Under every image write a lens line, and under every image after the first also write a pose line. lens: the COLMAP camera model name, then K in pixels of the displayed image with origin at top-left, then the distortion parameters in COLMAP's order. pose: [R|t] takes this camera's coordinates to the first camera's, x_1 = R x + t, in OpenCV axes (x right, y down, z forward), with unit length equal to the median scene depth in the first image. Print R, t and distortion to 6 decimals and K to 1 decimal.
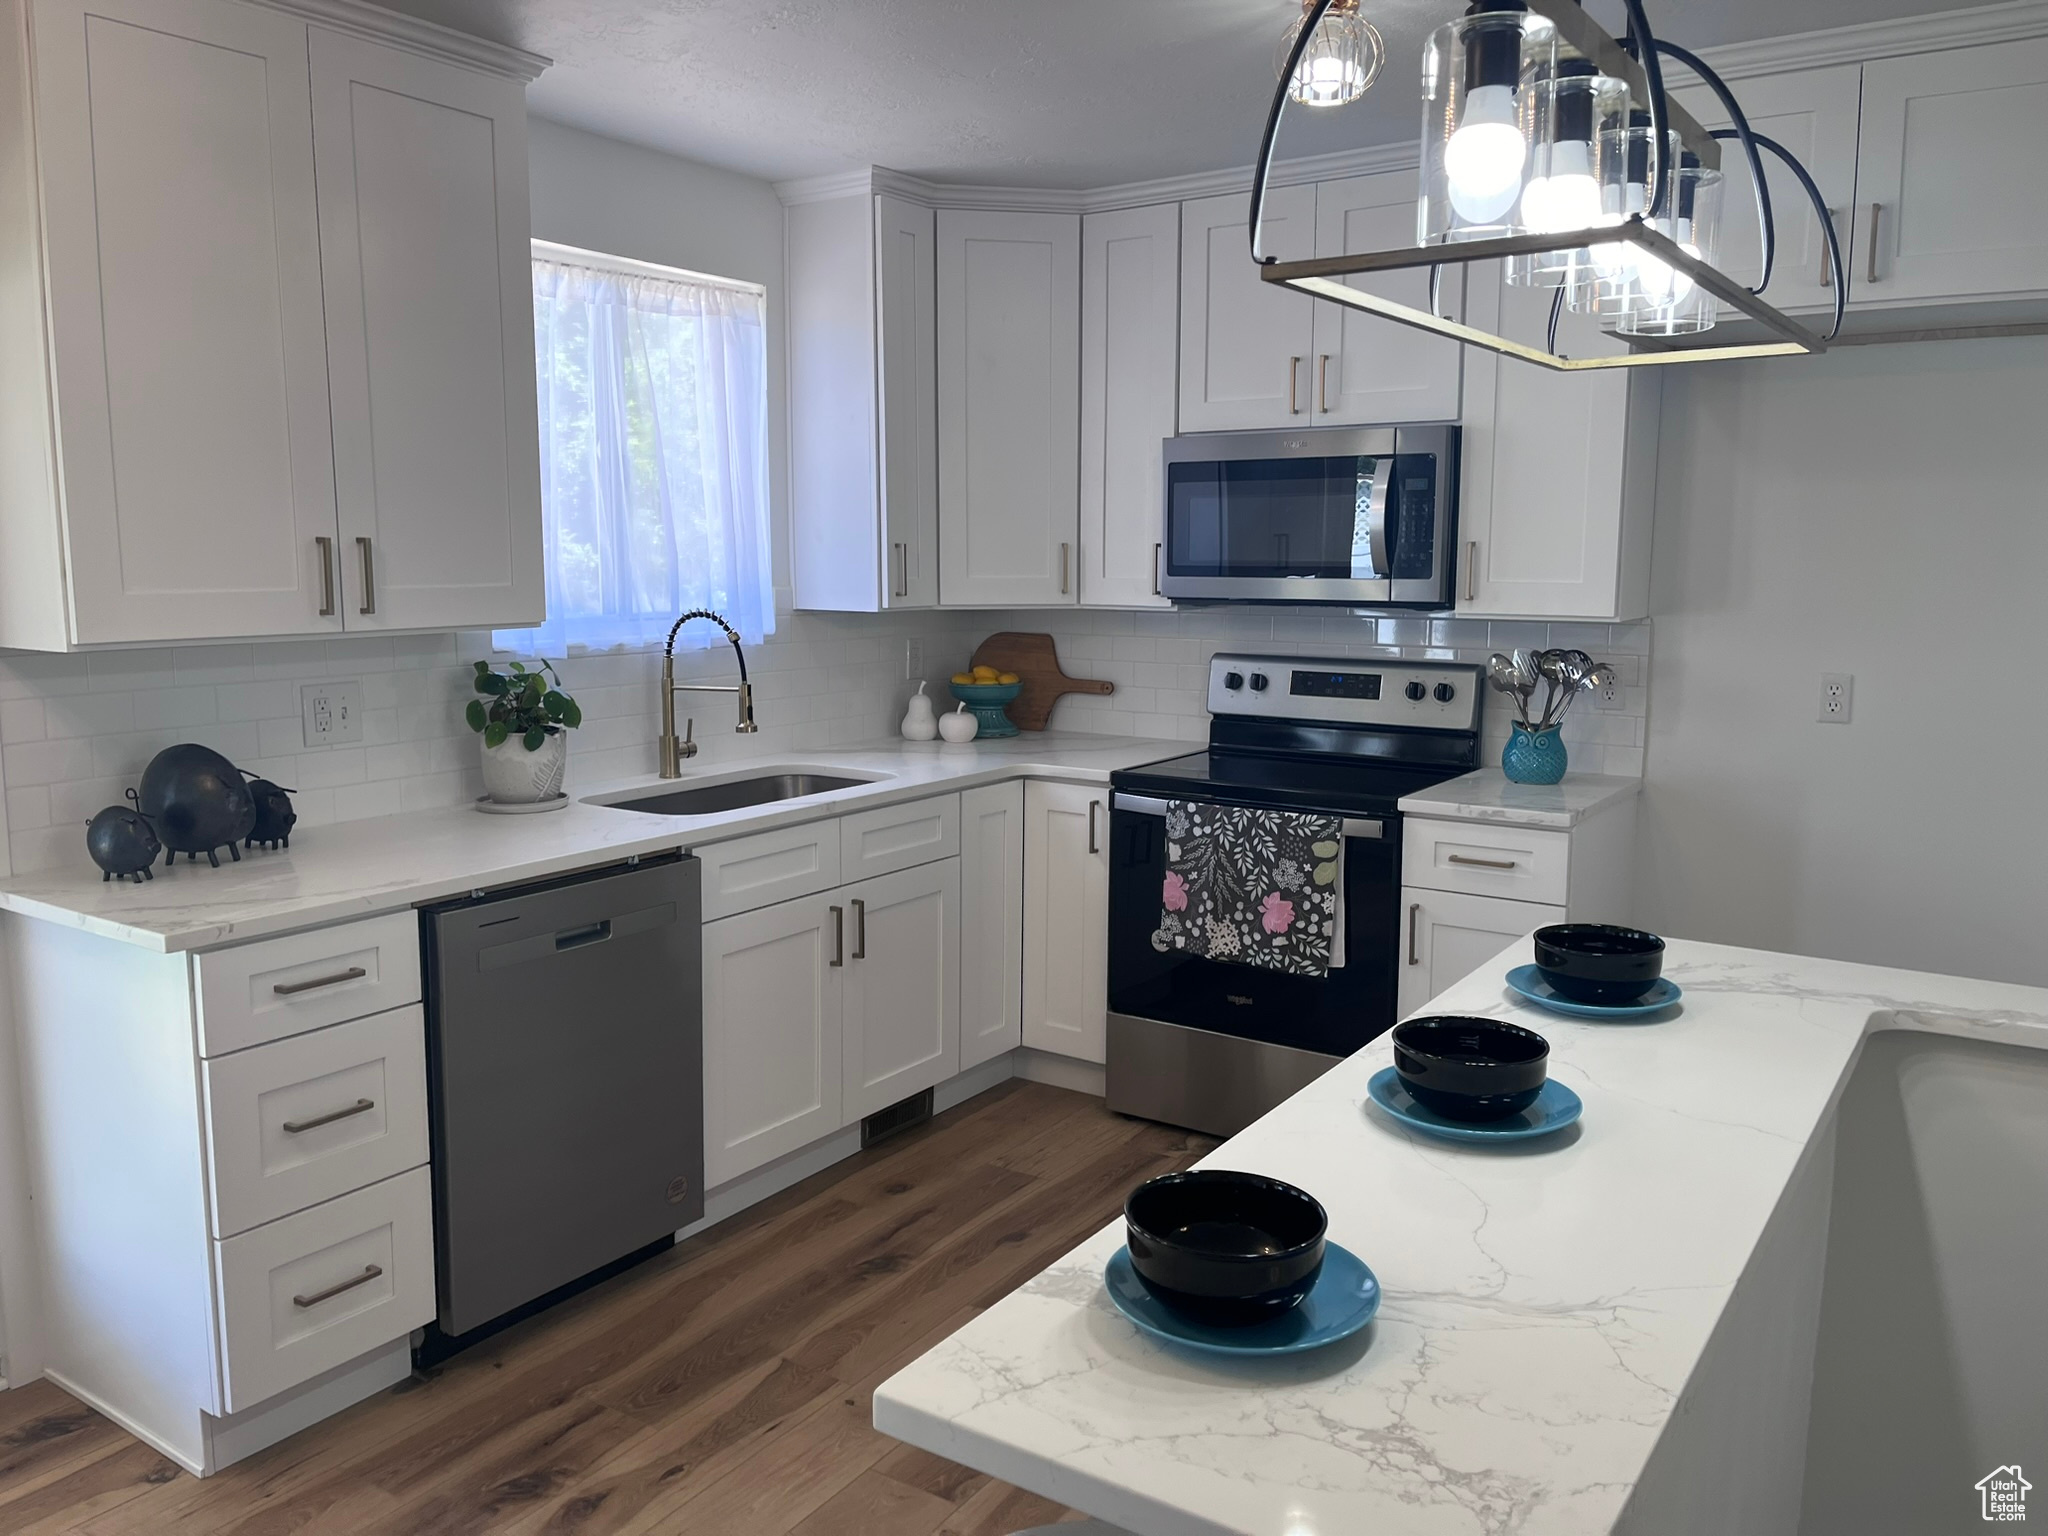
lens RADIAL K [[1548.3, 0, 1025.6], [0, 1548.3, 755.8], [0, 0, 1]] dist [0.083225, -0.104404]
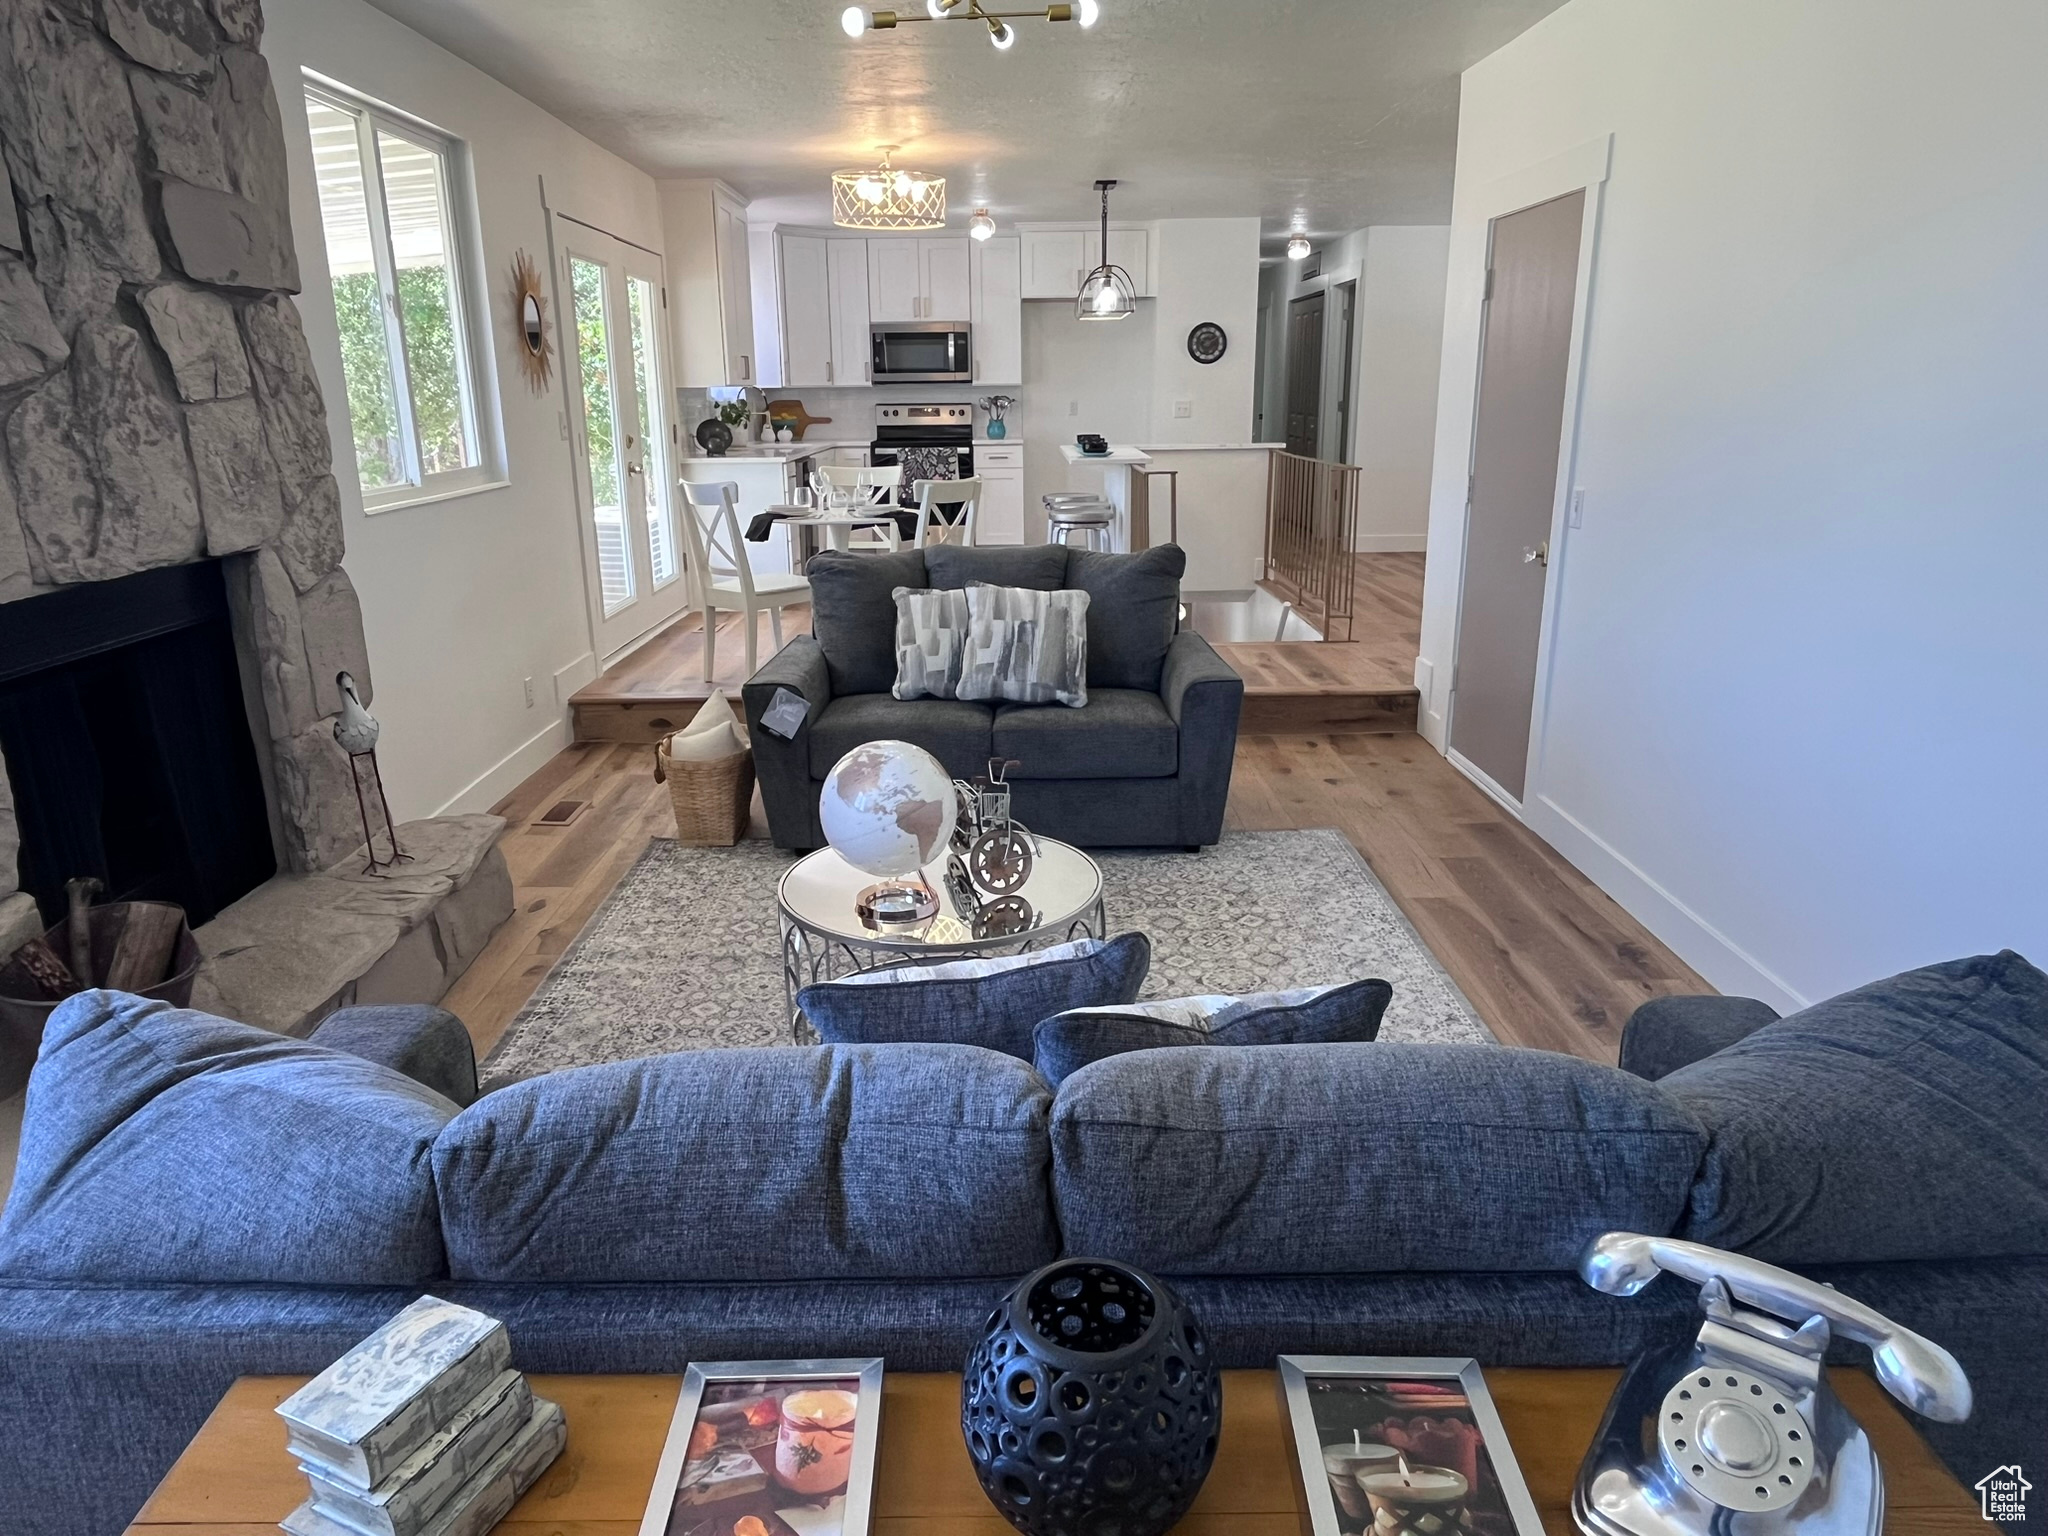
lens RADIAL K [[1302.5, 0, 1010.5], [0, 1302.5, 768.5], [0, 0, 1]] dist [0.002770, -0.003311]
pose [[0.823237, -0.168330, 0.542168, -1.243958], [0.087853, 0.981299, 0.171272, 0.231701], [-0.560859, -0.093366, 0.822630, -1.312303]]
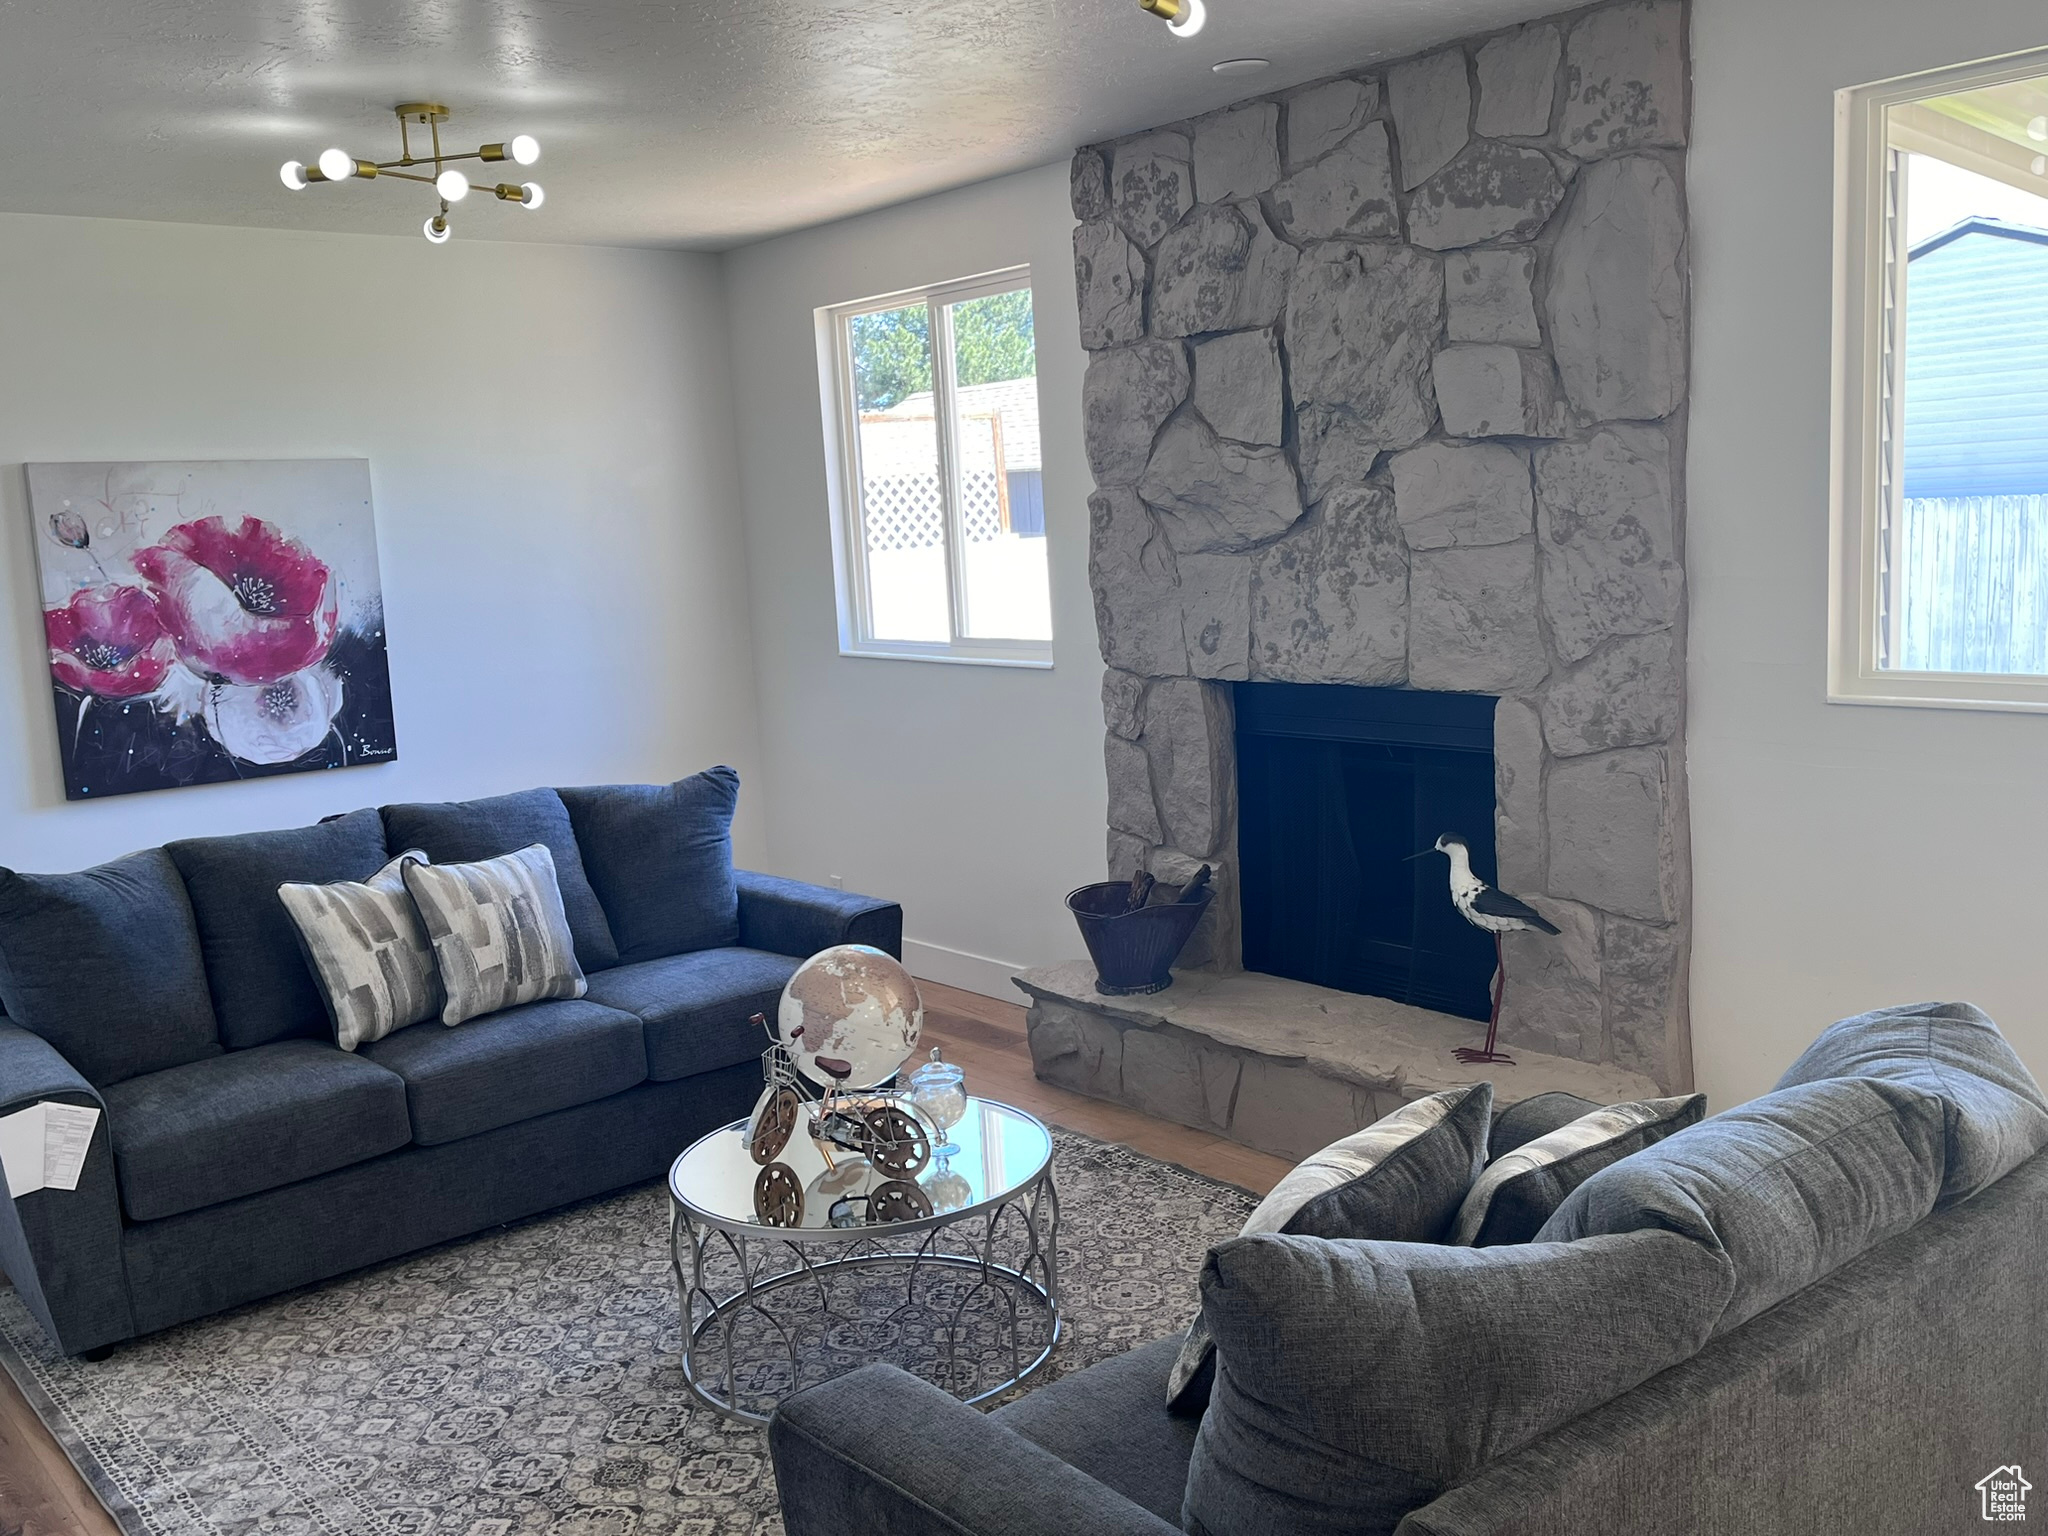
lens RADIAL K [[1835.8, 0, 1024.0], [0, 1835.8, 768.0], [0, 0, 1]] dist [0.128027, -0.348147]
pose [[-0.270177, 0.155129, -0.950231, 0.046211], [-0.075792, 0.980445, 0.181612, 0.047307], [0.959823, 0.121088, -0.253136, -0.302110]]
